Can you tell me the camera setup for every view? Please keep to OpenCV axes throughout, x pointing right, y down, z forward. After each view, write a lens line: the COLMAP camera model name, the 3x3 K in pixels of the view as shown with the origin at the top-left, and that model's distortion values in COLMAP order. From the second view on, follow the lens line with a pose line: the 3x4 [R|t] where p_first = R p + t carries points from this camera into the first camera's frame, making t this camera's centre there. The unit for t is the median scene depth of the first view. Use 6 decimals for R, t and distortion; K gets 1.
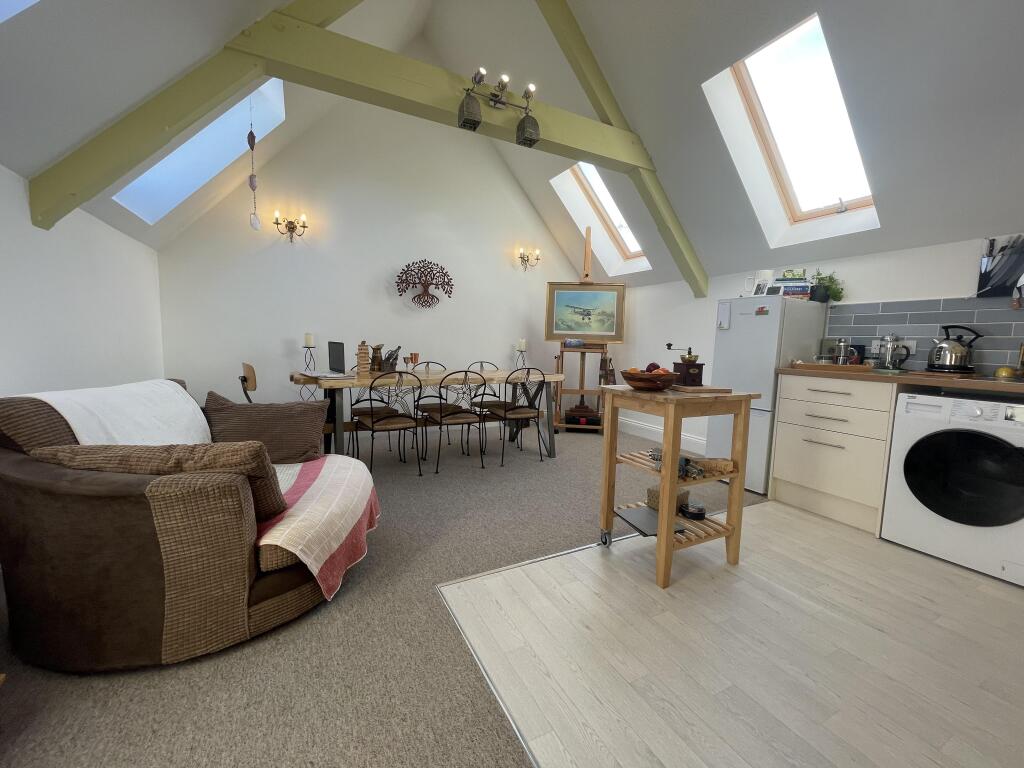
lens RADIAL K [[412.8, 0, 513.2], [0, 412.8, 384.3], [0, 0, 1]] dist [-0.001535, 0.000198]
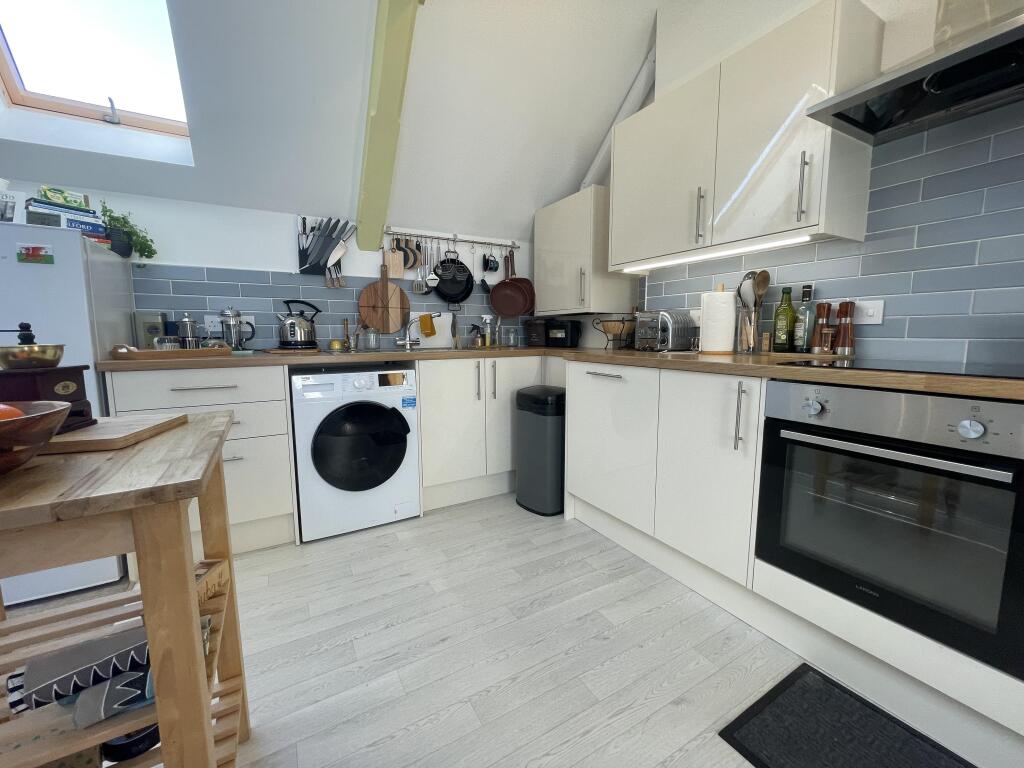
lens RADIAL K [[412.8, 0, 512.0], [0, 412.8, 379.0], [0, 0, 1]] dist [-0.001535, 0.000198]
pose [[-0.055809, -0.137033, 0.988993, 0.053013], [0.106071, 0.984118, 0.142343, -0.043569], [-0.992791, 0.112848, -0.040388, 0.542980]]
